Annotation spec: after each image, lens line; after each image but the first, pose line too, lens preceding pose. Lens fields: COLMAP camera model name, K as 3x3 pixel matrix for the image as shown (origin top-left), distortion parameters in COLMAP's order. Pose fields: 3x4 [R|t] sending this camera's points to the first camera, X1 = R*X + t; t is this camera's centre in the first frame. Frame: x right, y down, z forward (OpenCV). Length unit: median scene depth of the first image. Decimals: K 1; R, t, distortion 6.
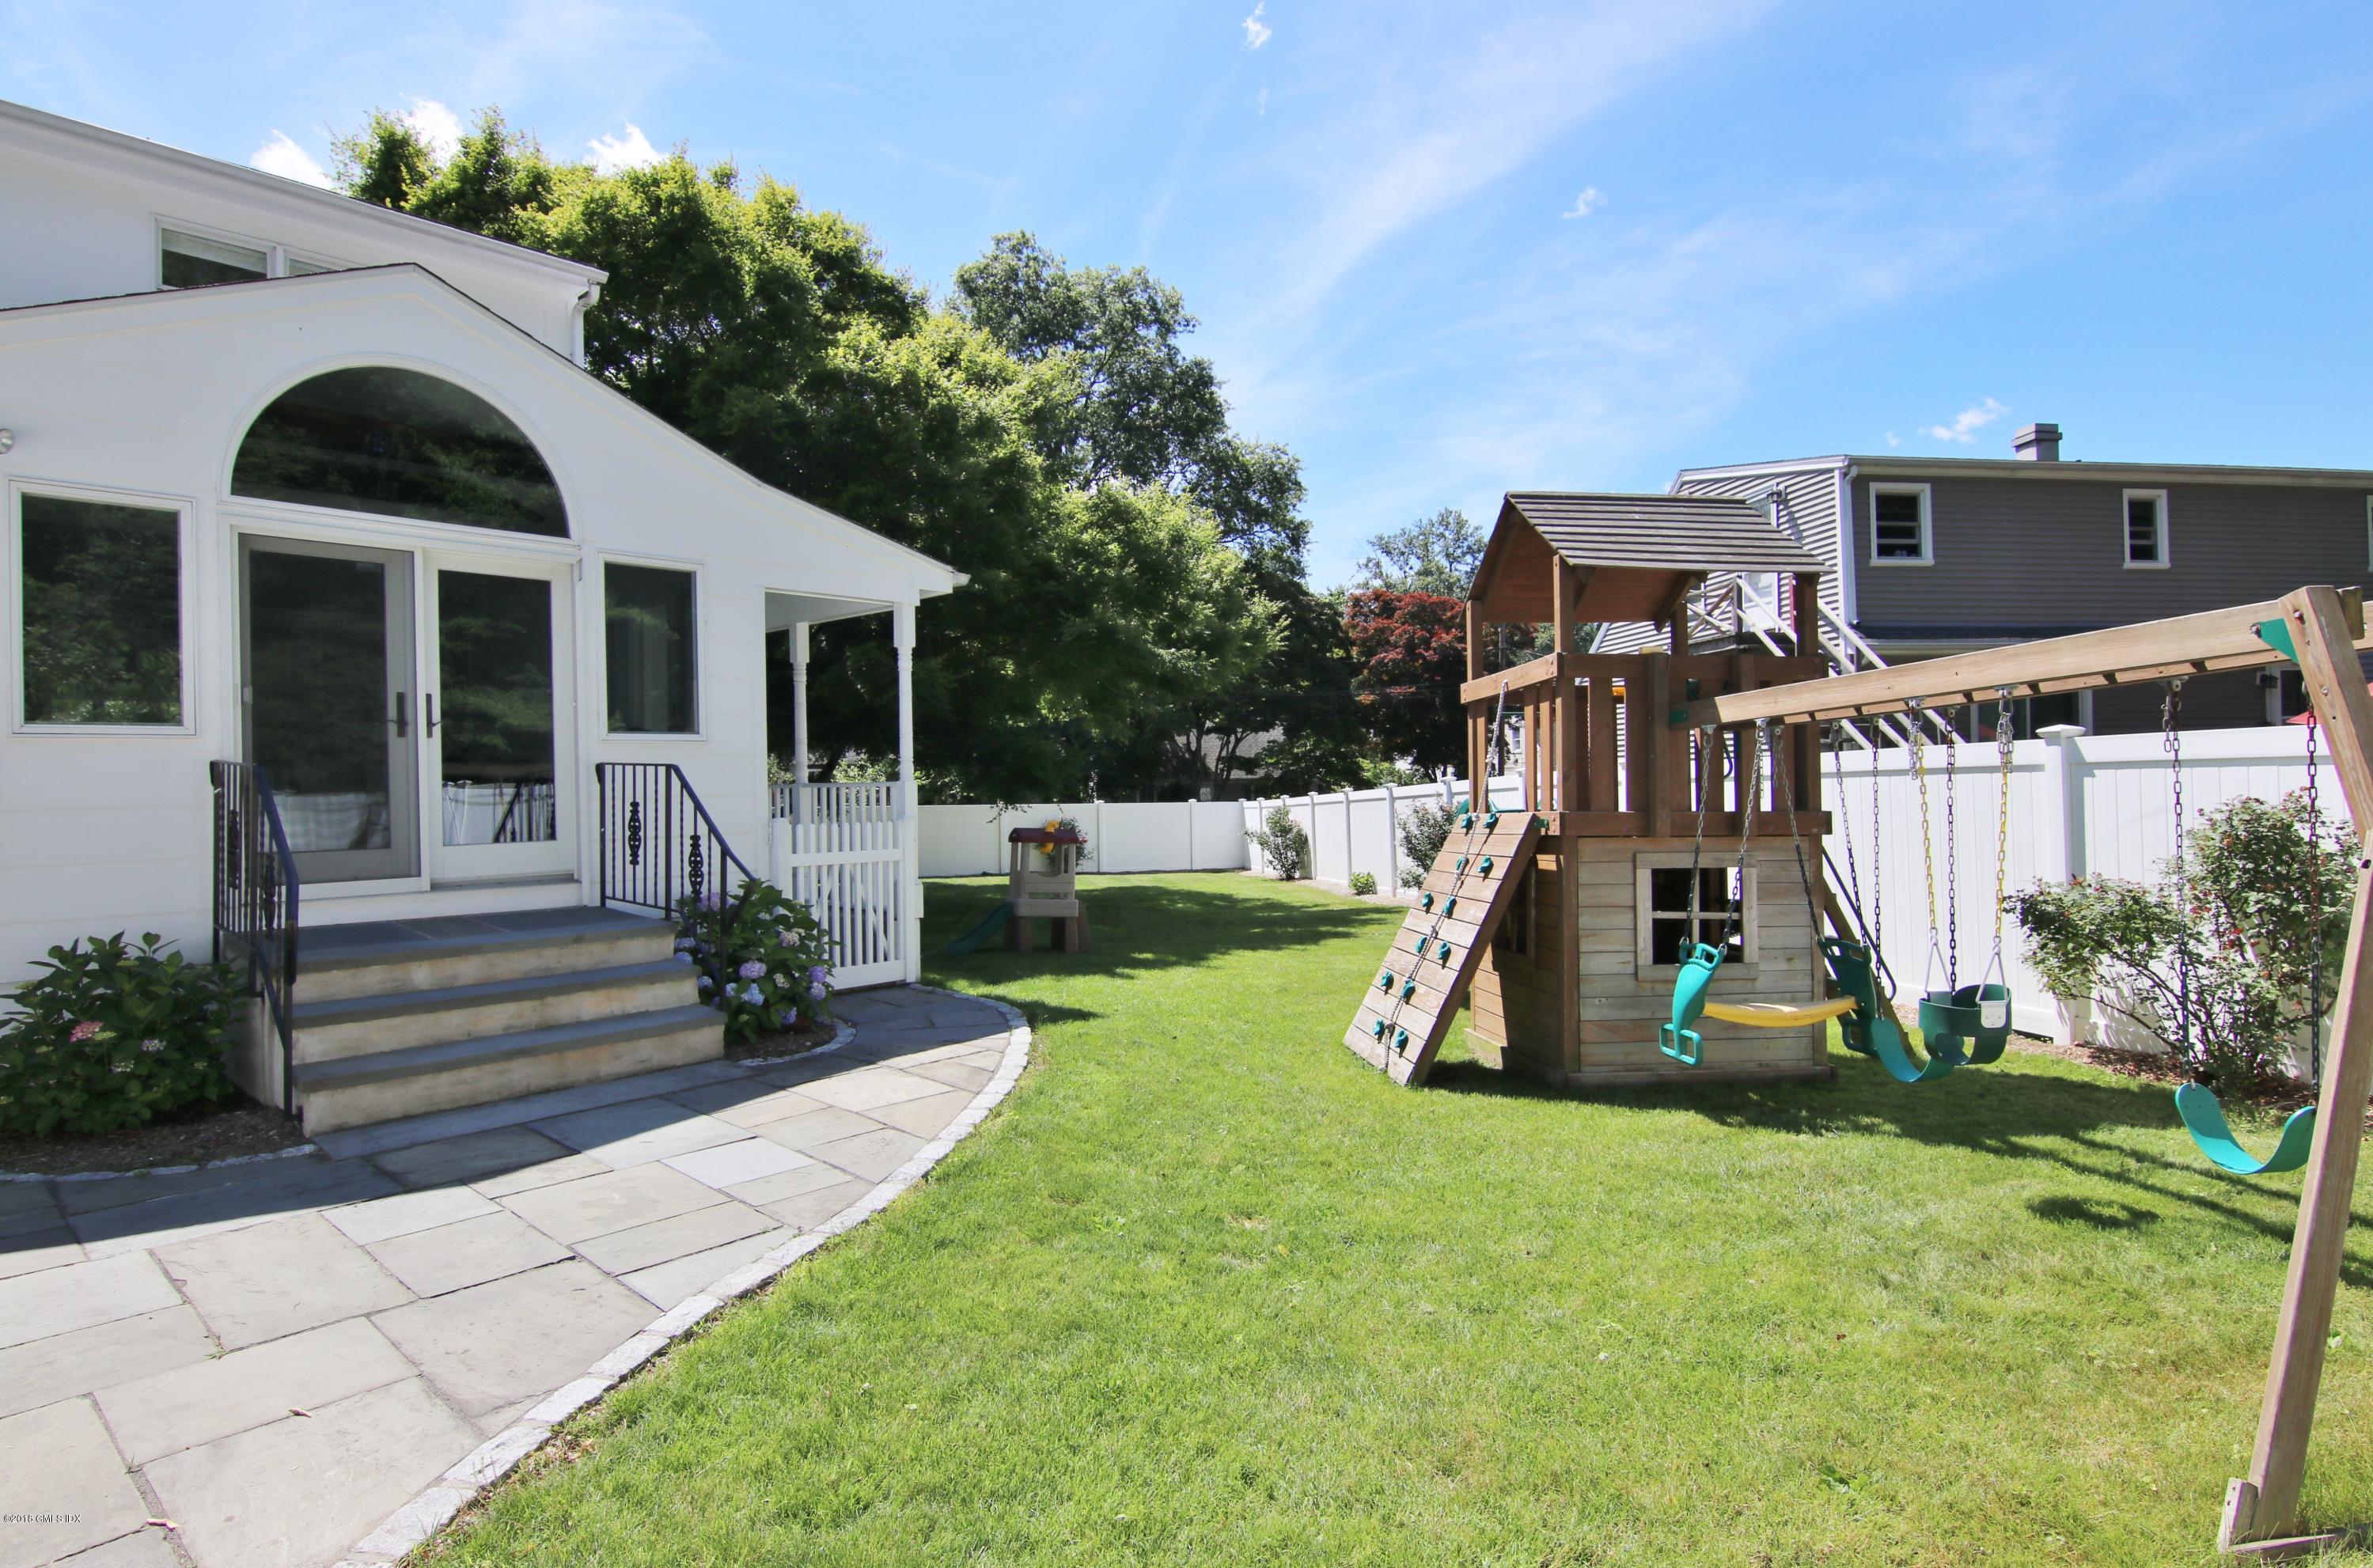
lens RADIAL K [[1209.6, 0, 1176.9], [0, 1209.6, 774.0], [0, 0, 1]] dist [0.001348, -0.014162]
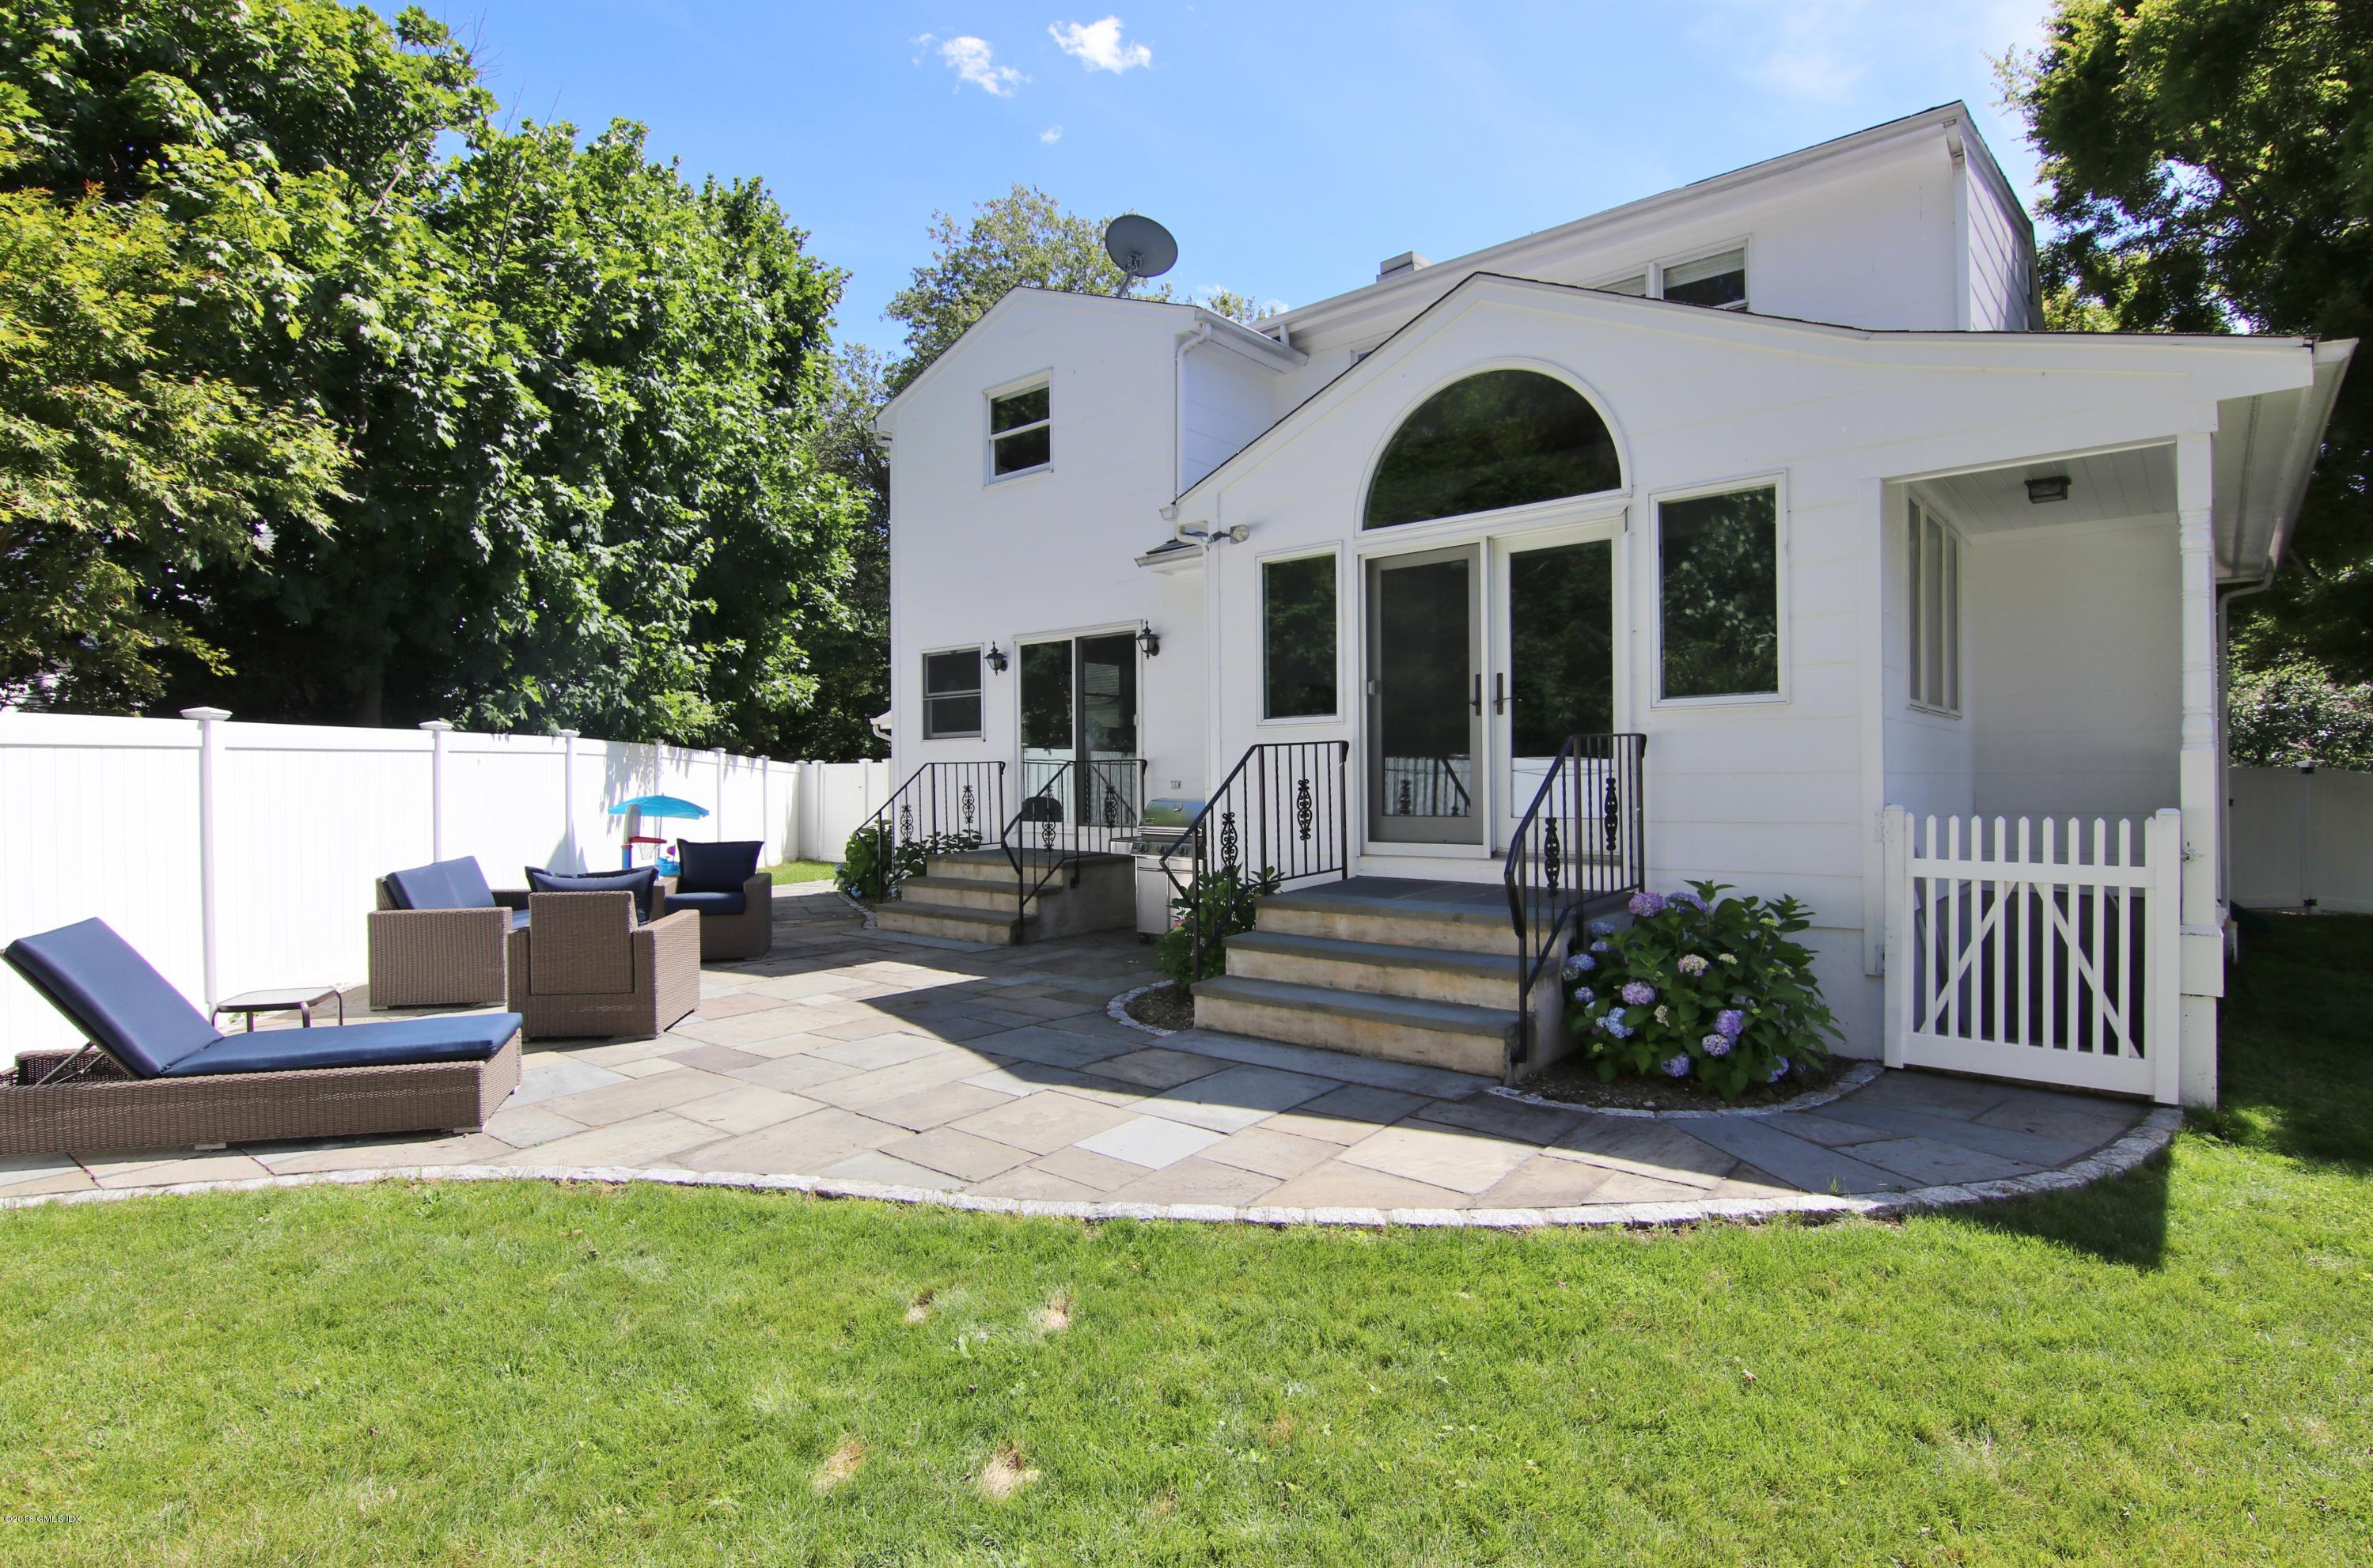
lens RADIAL K [[1209.6, 0, 1176.9], [0, 1209.6, 774.0], [0, 0, 1]] dist [0.001348, -0.014162]
pose [[0.031850, 0.020814, -0.999276, 0.485684], [0.015935, 0.999645, 0.021330, -0.004498], [0.999366, -0.016603, 0.031507, 0.755712]]
